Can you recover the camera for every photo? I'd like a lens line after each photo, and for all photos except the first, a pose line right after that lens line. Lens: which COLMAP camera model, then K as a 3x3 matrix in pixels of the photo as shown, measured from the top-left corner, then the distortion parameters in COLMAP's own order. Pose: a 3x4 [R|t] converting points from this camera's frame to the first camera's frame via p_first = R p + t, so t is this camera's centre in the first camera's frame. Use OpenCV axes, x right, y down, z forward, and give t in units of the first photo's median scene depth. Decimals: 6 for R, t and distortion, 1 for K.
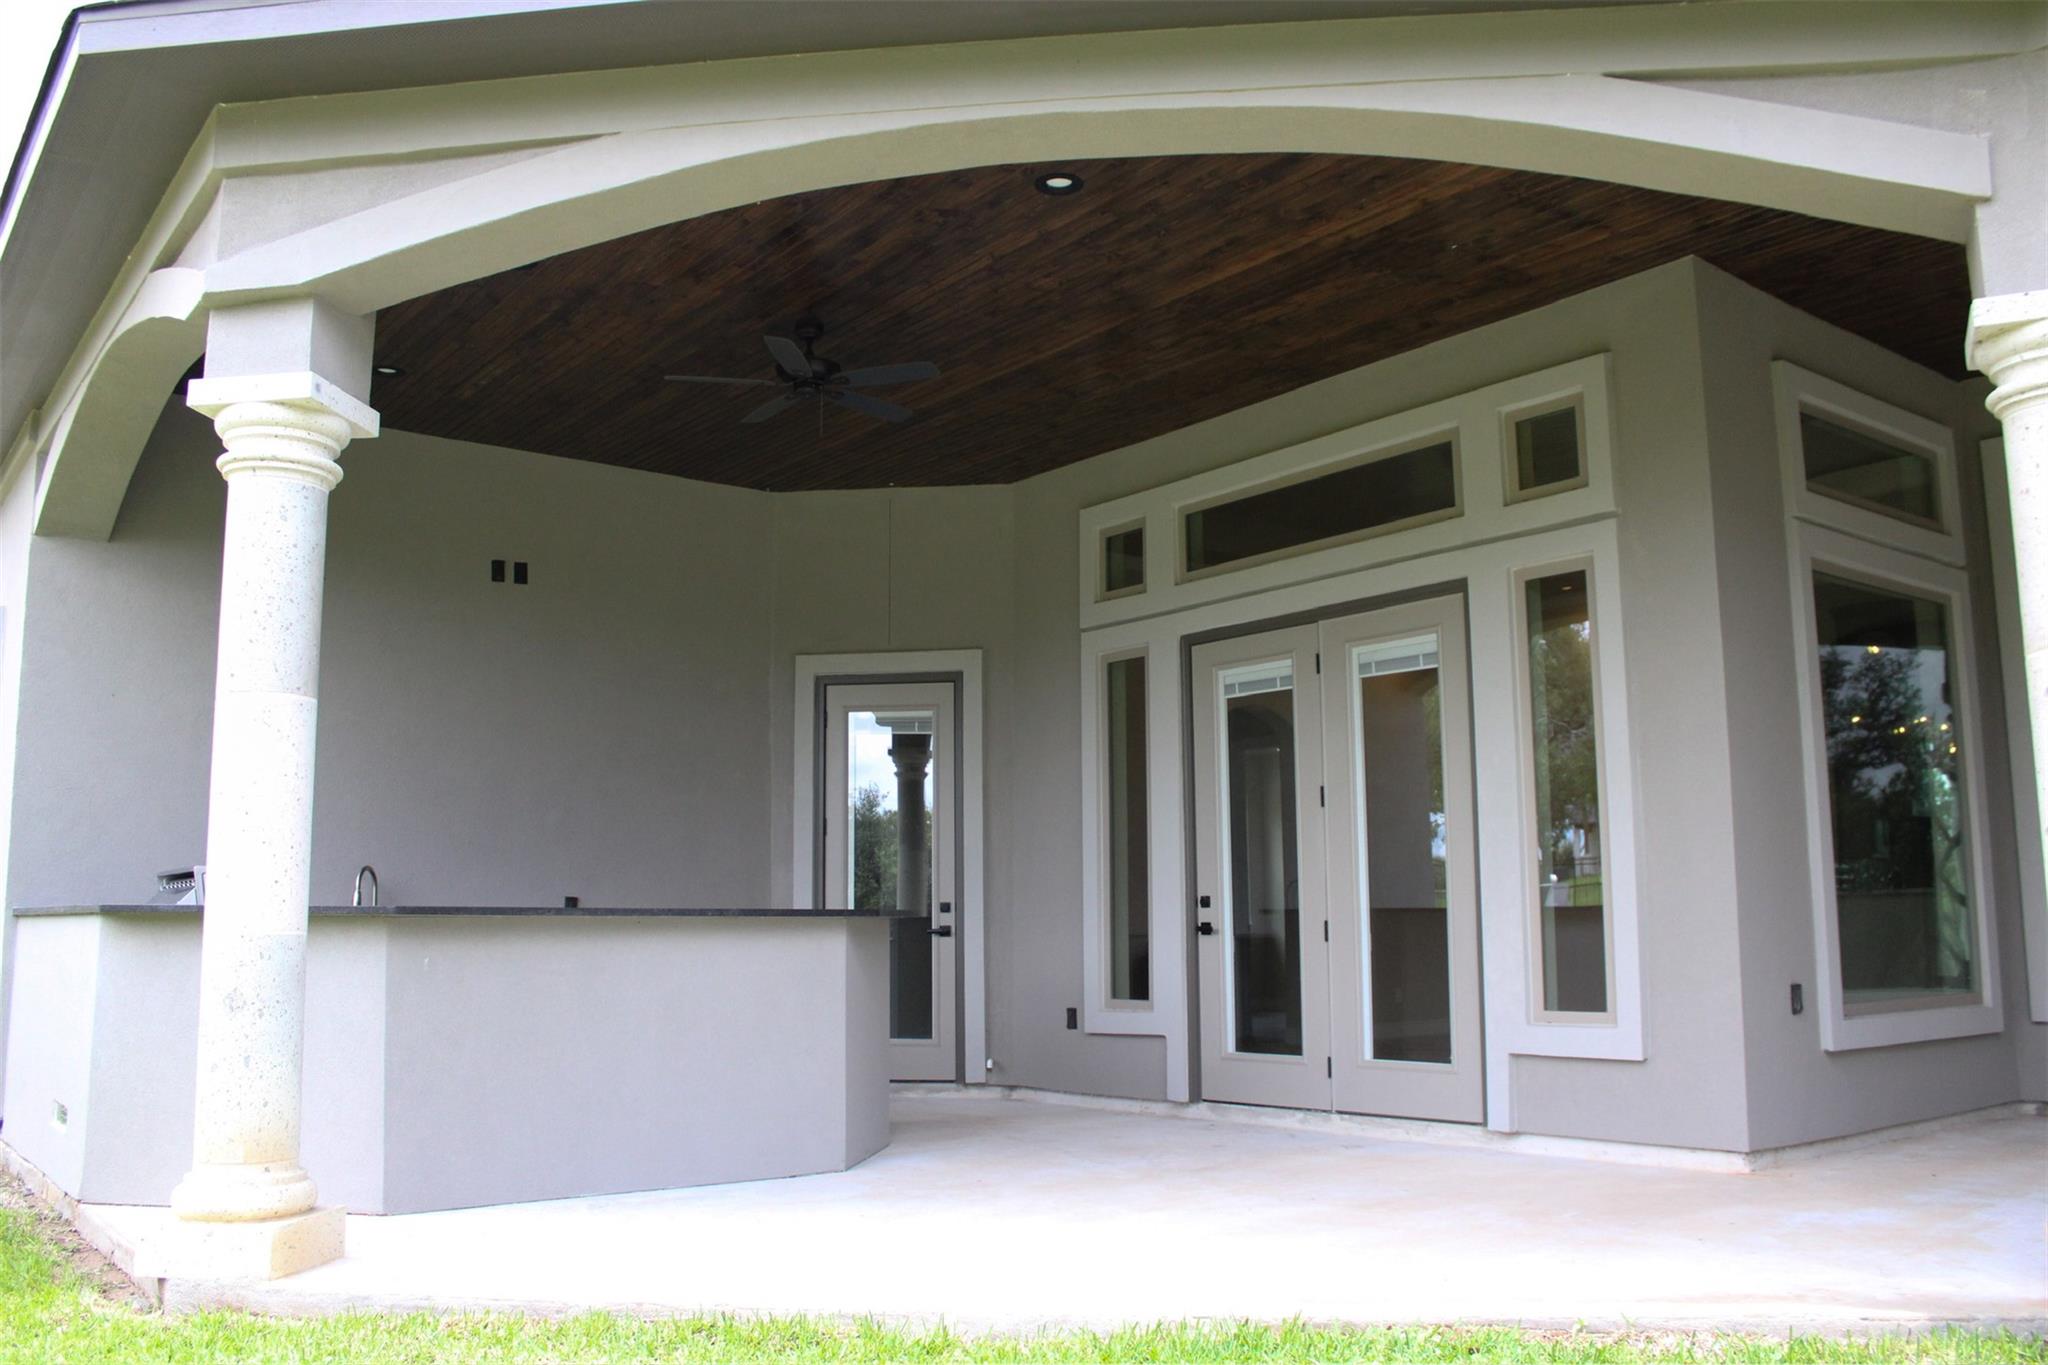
lens RADIAL K [[1751.3, 0, 1024.0], [0, 1751.3, 682.5], [0, 0, 1]] dist [-0.144249, 0.146753]
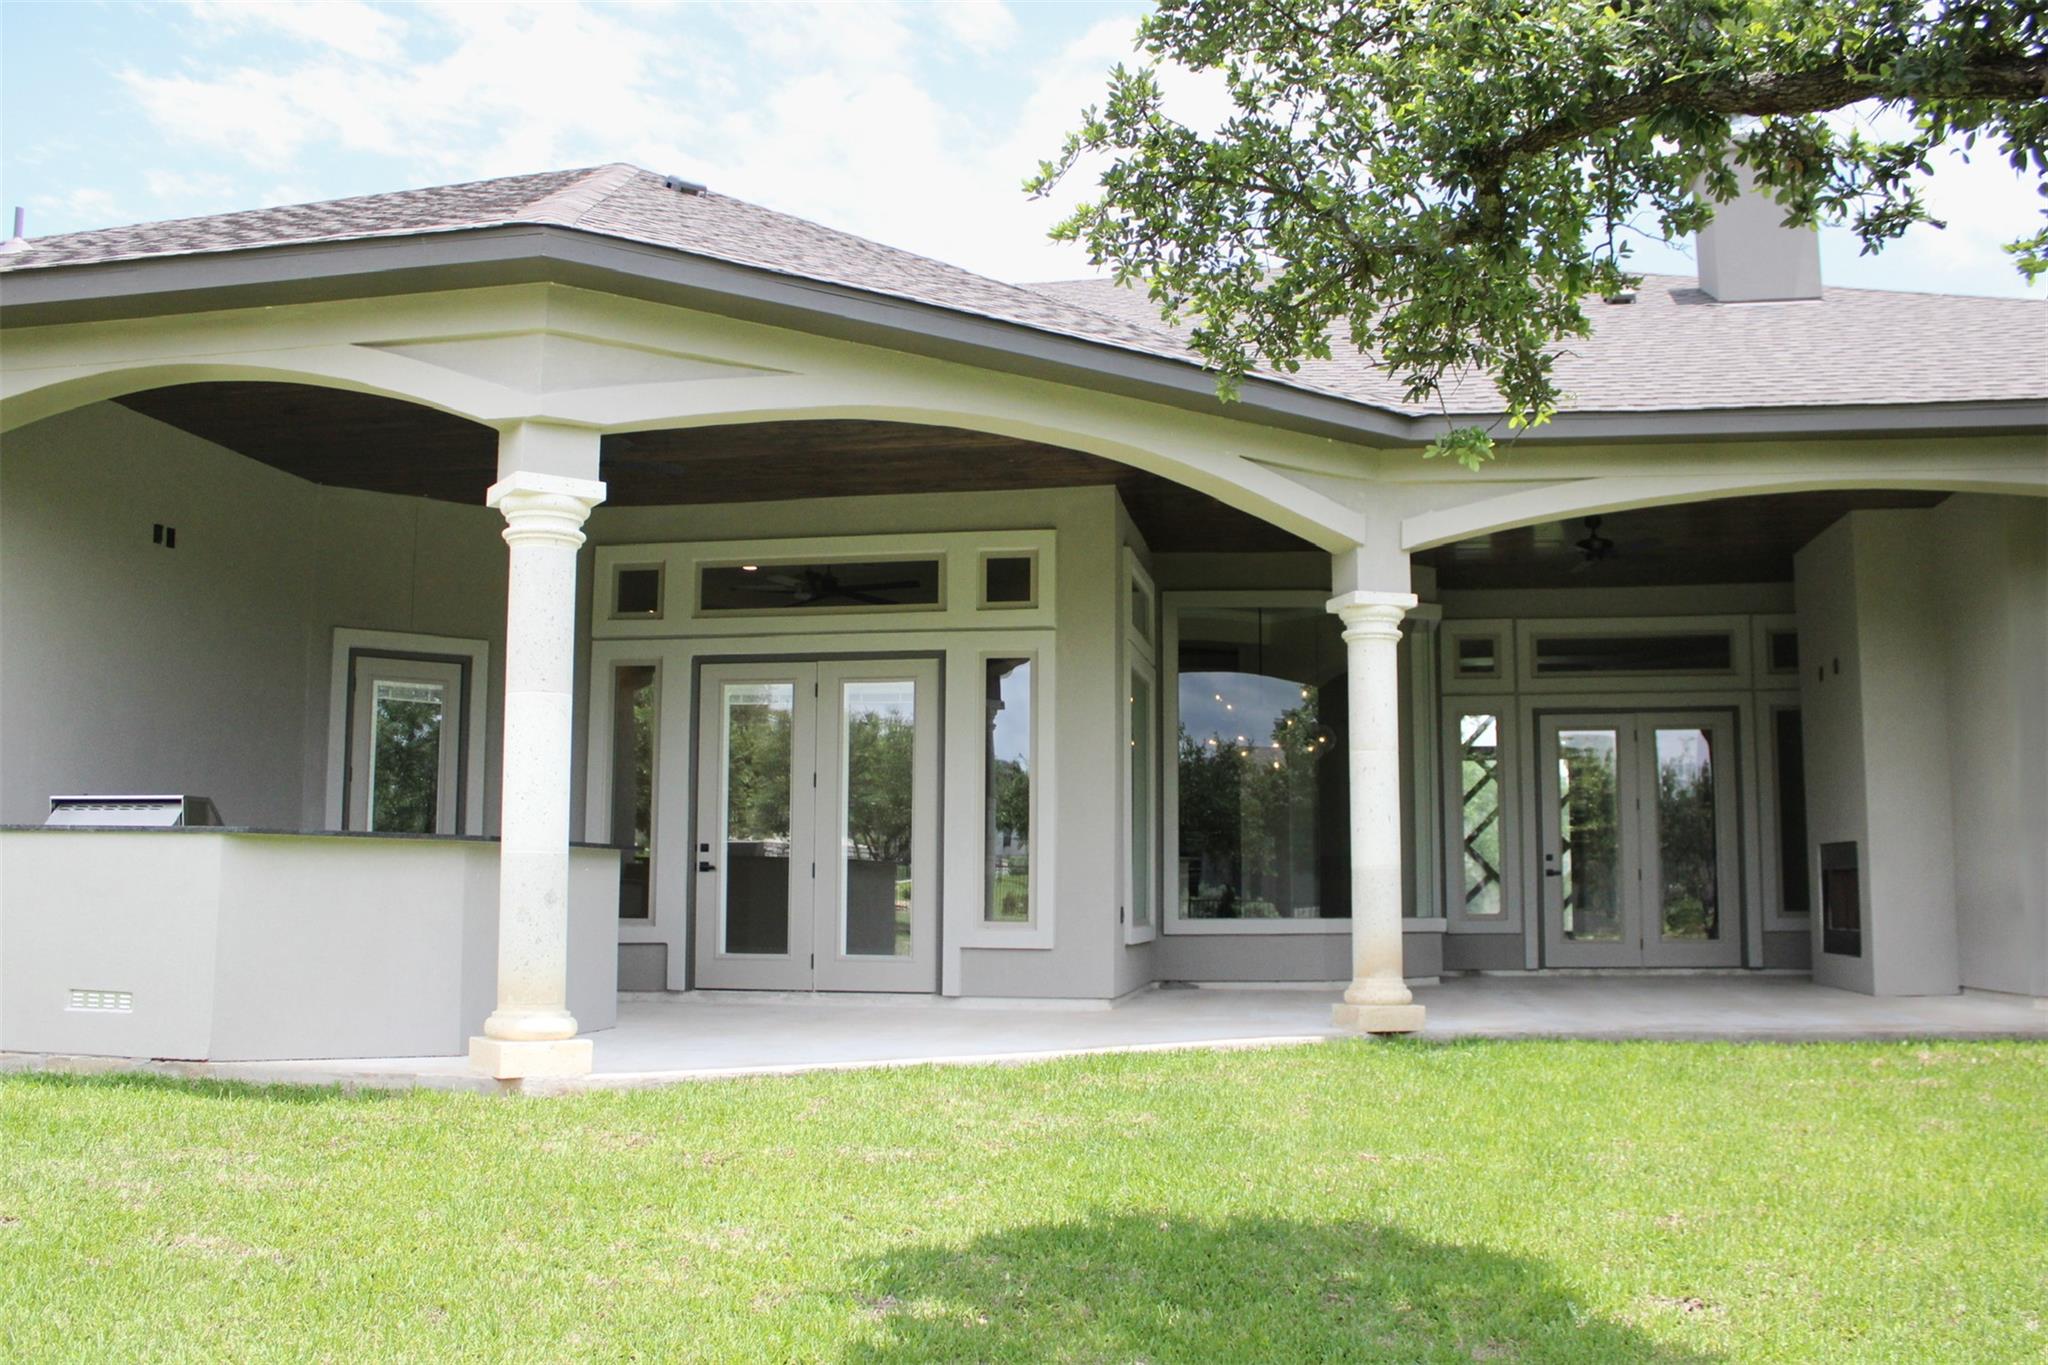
lens RADIAL K [[1826.9, 0, 1024.8], [0, 1826.9, 644.7], [0, 0, 1]] dist [-0.135633, 0.007972]
pose [[0.751652, 0.097168, 0.652363, -0.760813], [-0.103752, 0.994194, -0.028540, -0.024771], [-0.651348, -0.046231, 0.757369, -0.303423]]
